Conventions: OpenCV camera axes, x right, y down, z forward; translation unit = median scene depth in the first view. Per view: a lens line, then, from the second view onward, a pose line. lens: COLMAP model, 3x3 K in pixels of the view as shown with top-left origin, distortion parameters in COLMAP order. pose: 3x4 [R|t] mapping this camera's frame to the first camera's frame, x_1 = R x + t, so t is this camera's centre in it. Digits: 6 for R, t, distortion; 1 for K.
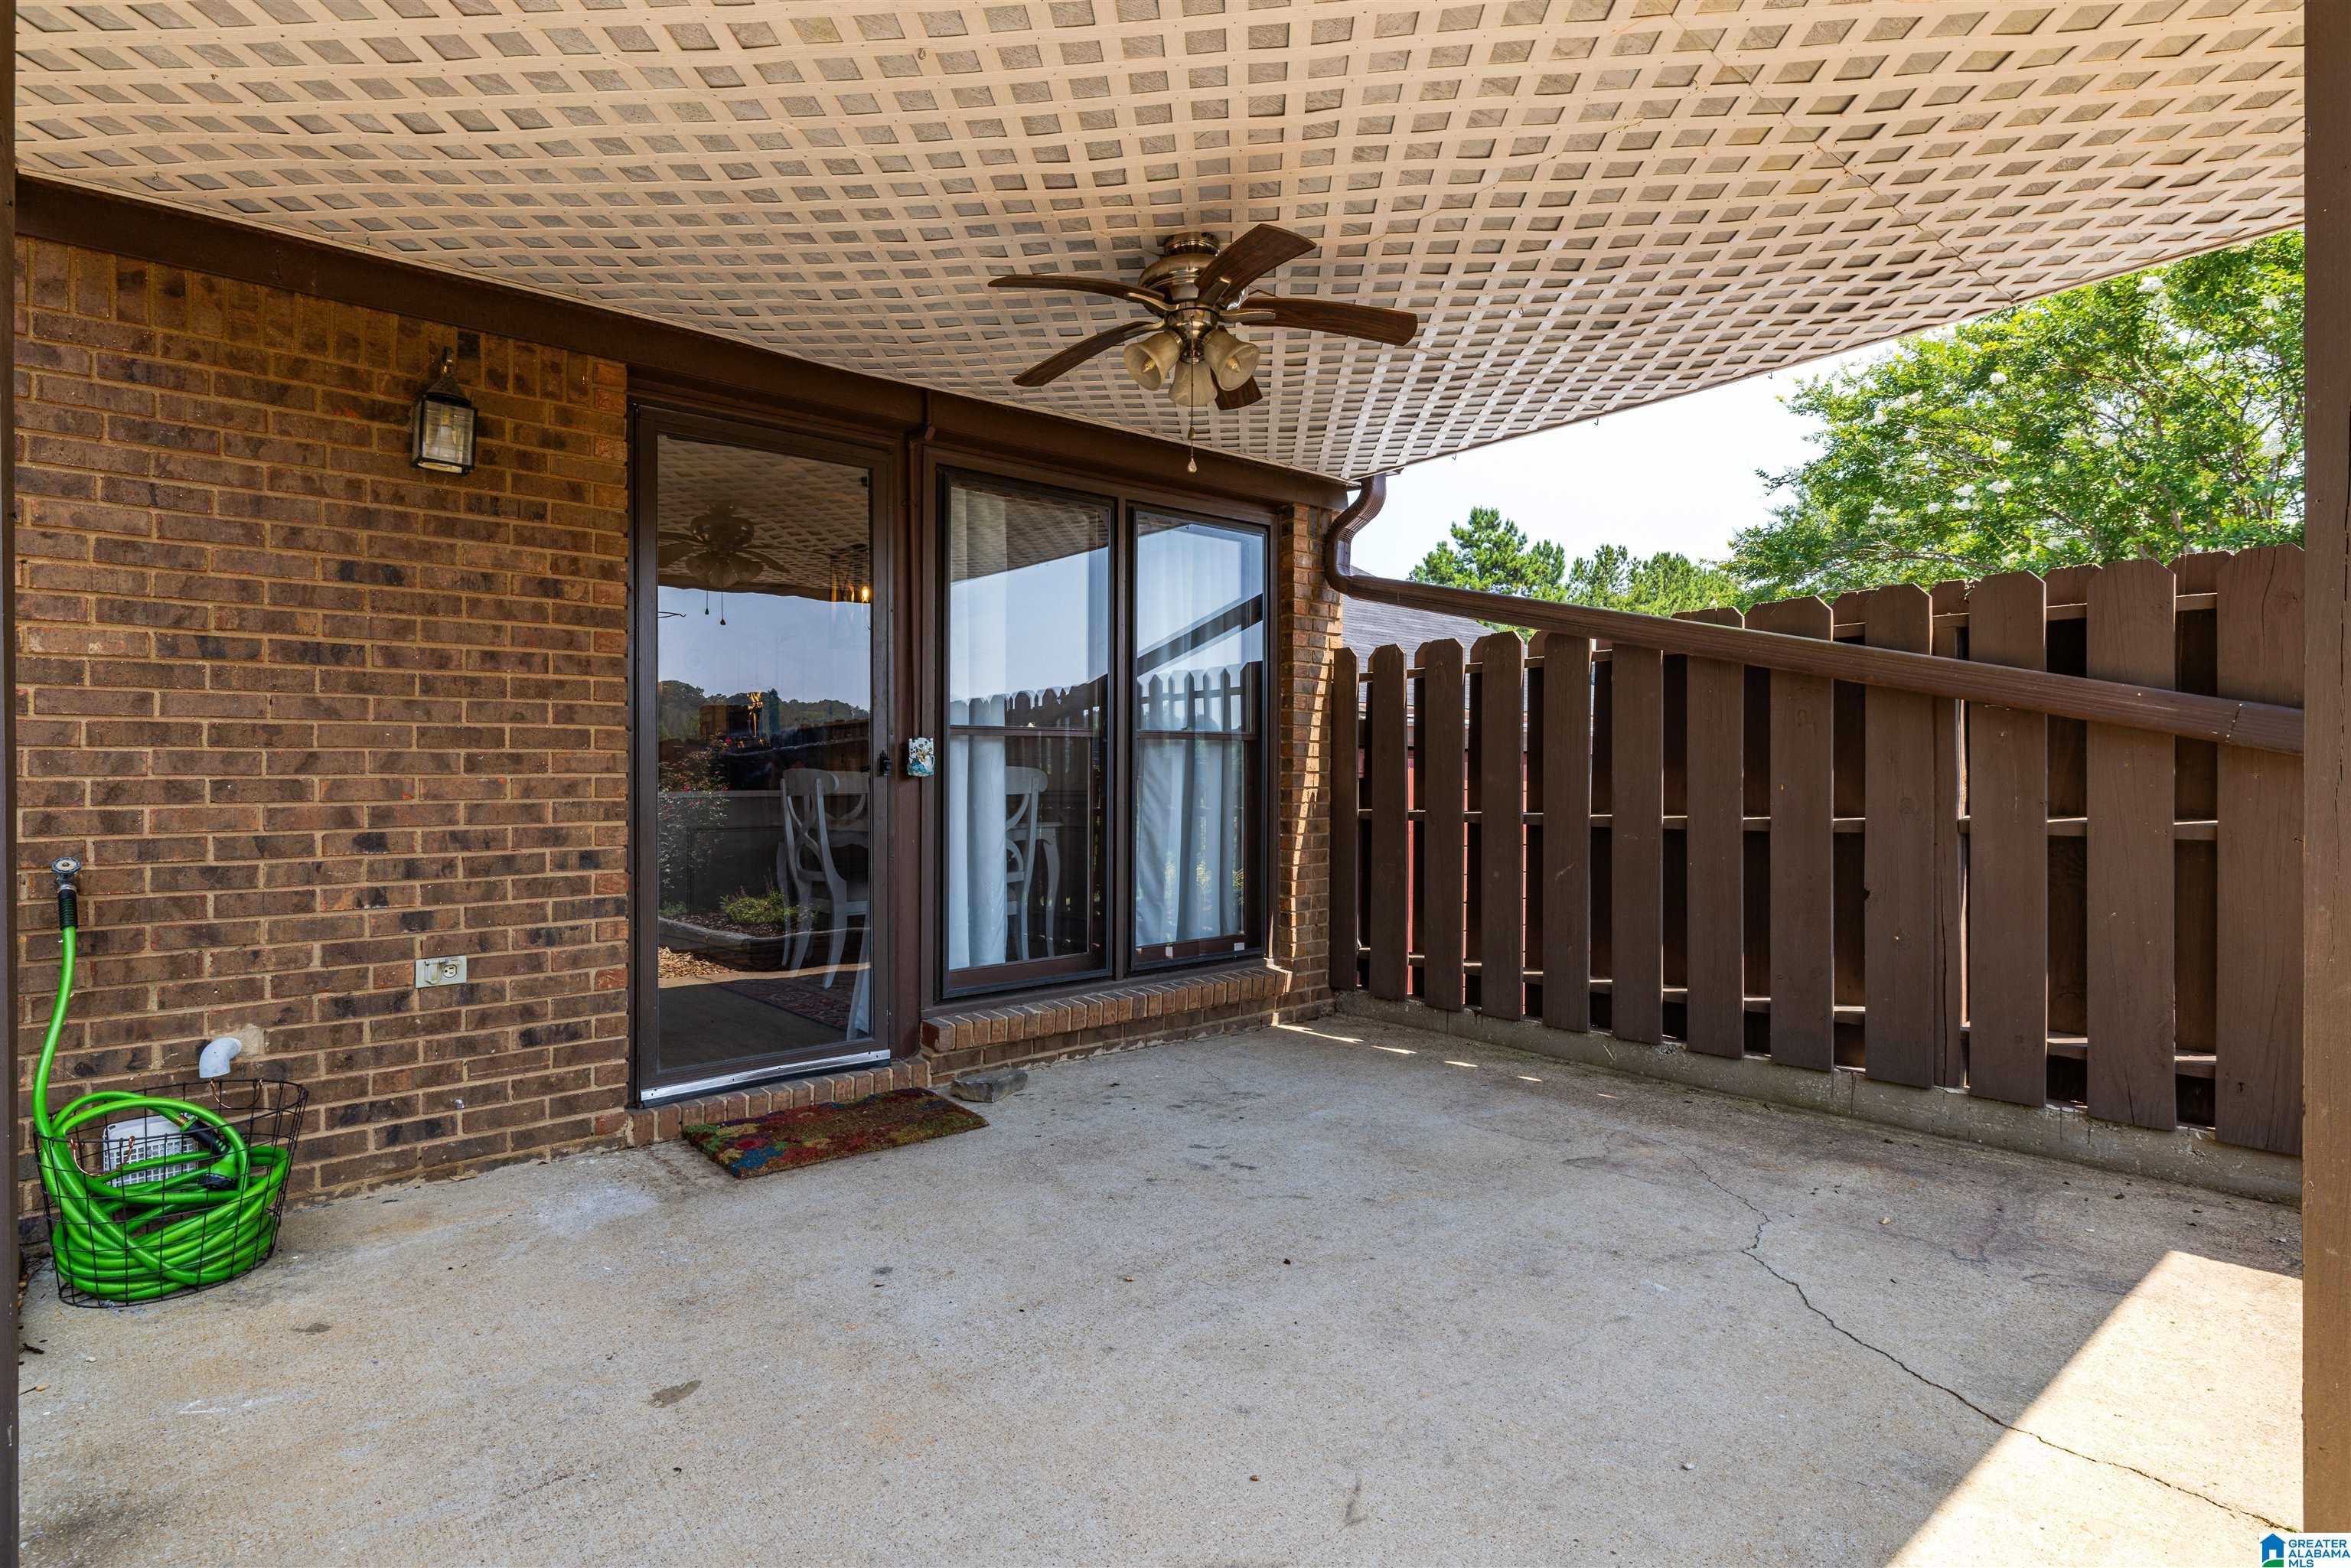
lens RADIAL K [[1198.6, 0, 1171.6], [0, 1198.6, 764.6], [0, 0, 1]] dist [-0.002397, 0.001086]
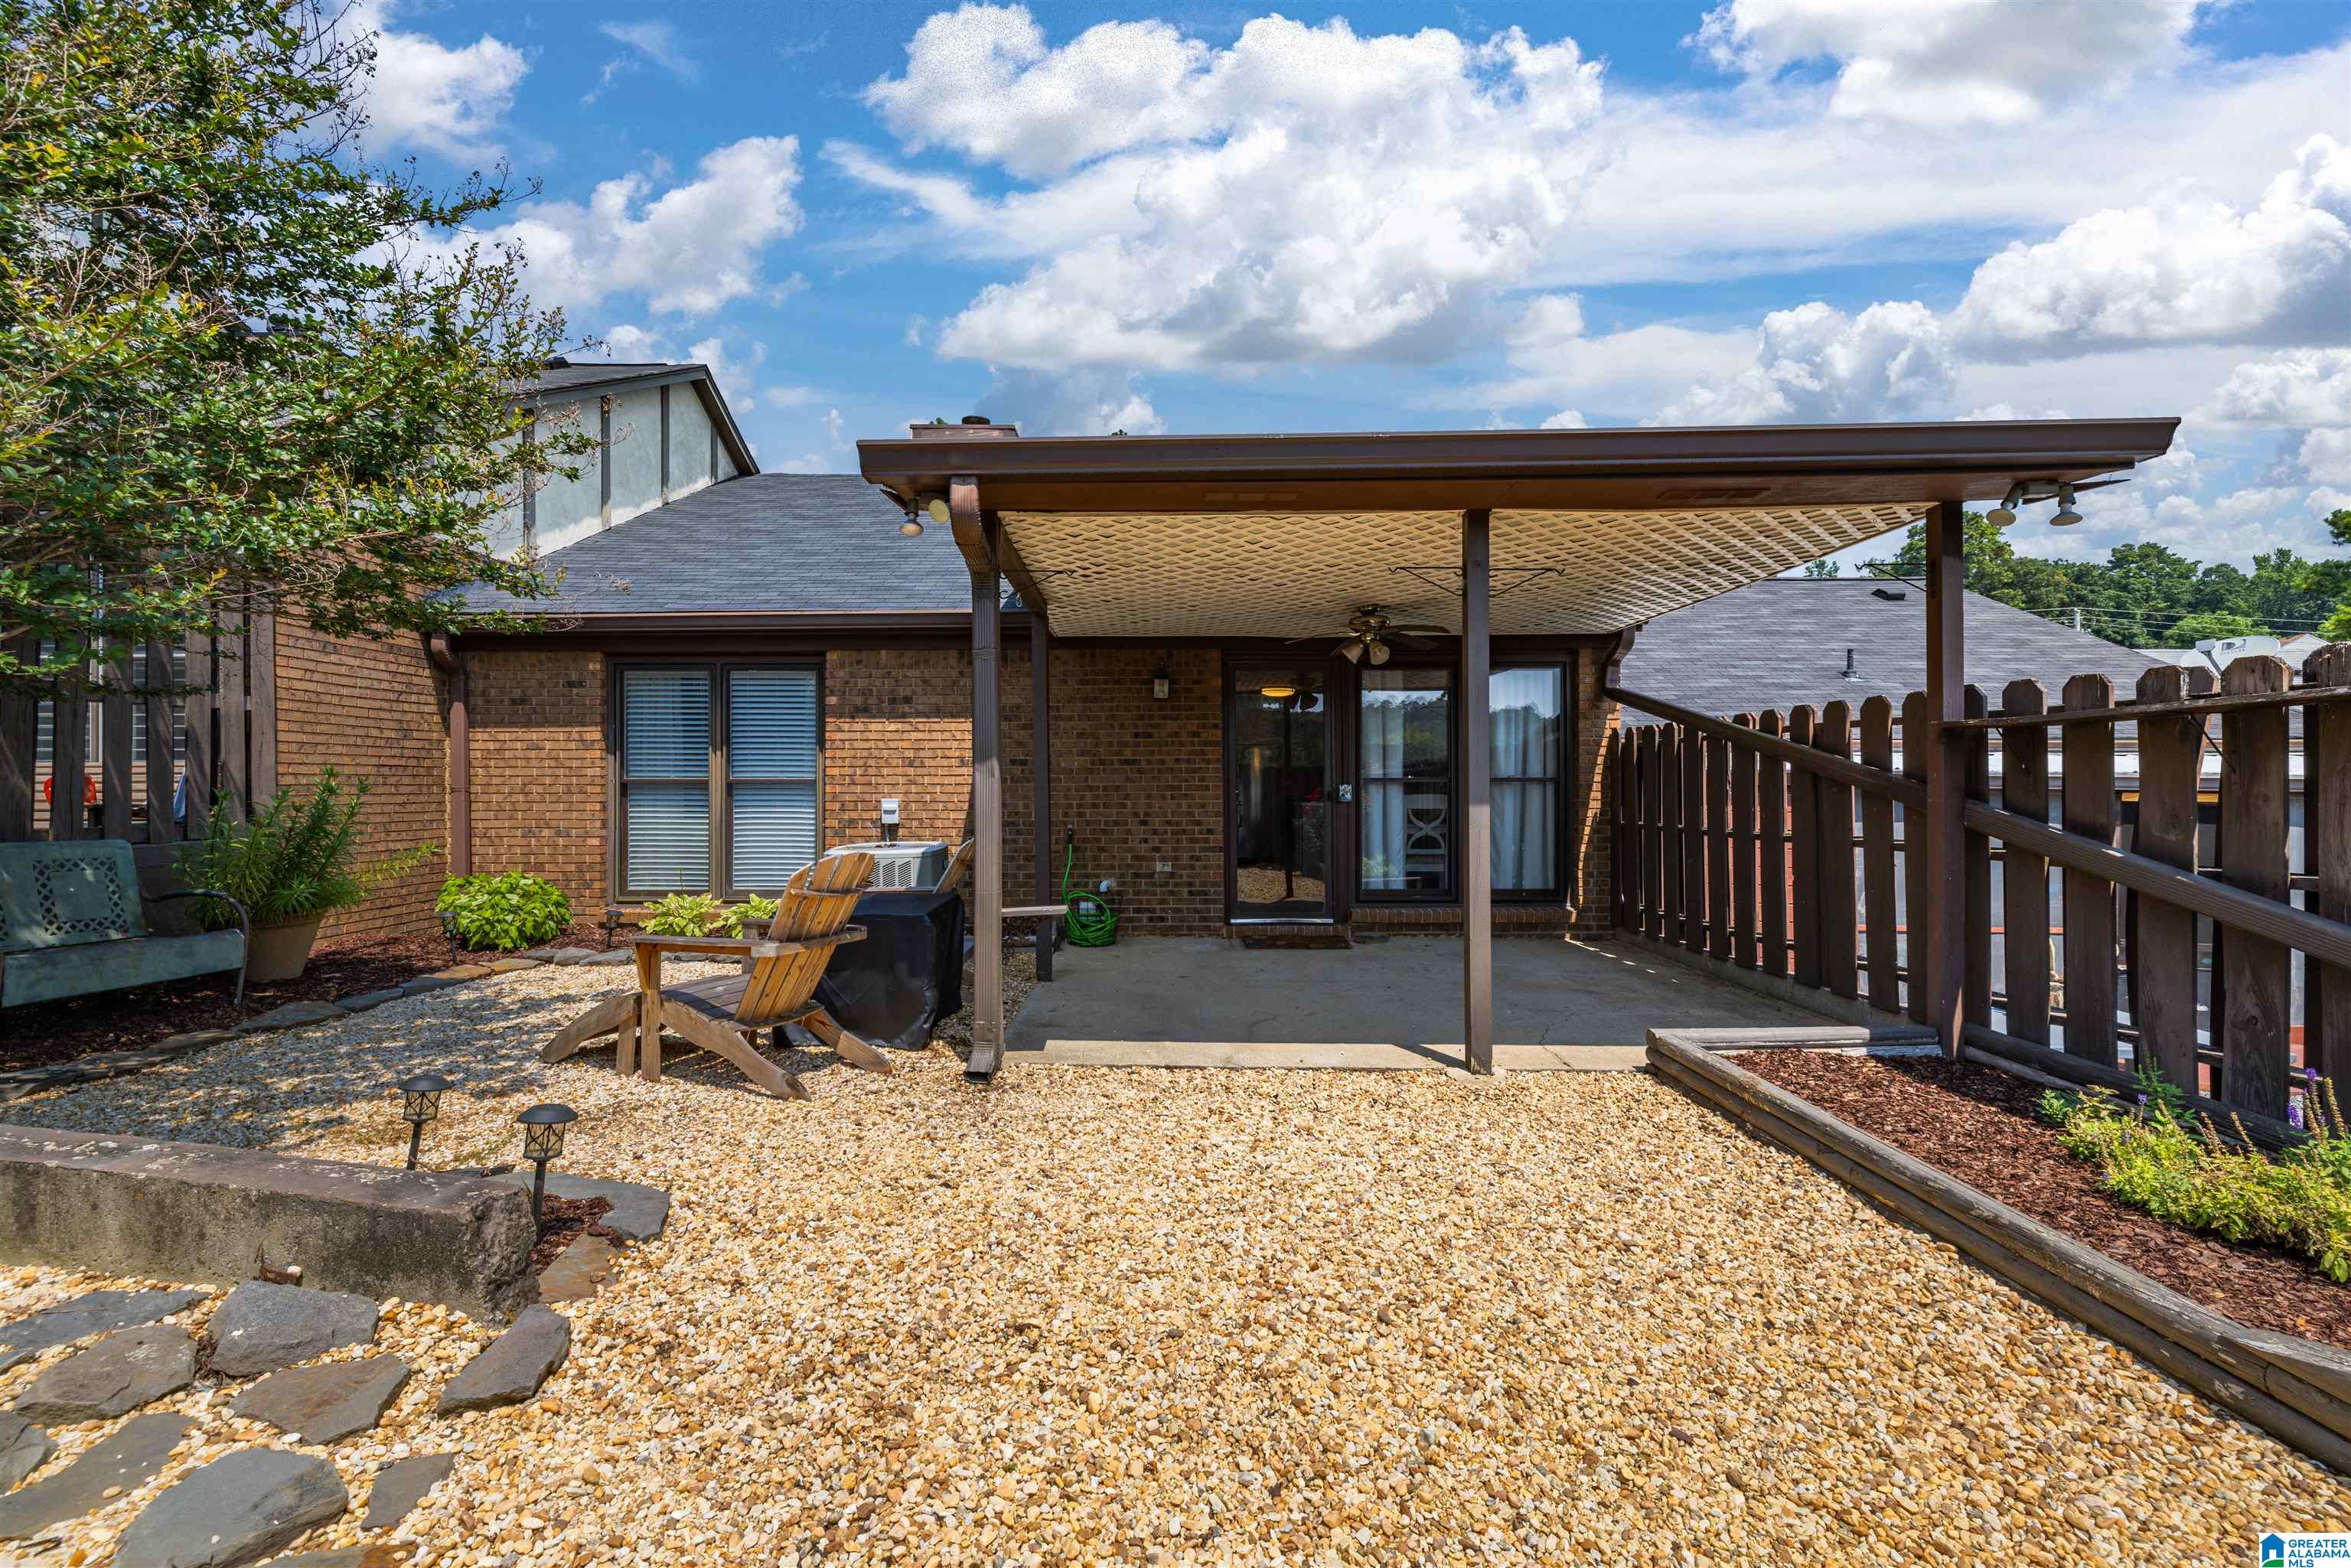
lens RADIAL K [[1006.8, 0, 1174.3], [0, 1006.8, 793.8], [0, 0, 1]] dist [-0.000475, 0.000005]
pose [[0.755119, -0.004209, -0.655574, 0.801048], [0.004010, 0.999990, -0.001801, -0.002900], [0.655575, -0.001269, 0.755129, -0.663532]]
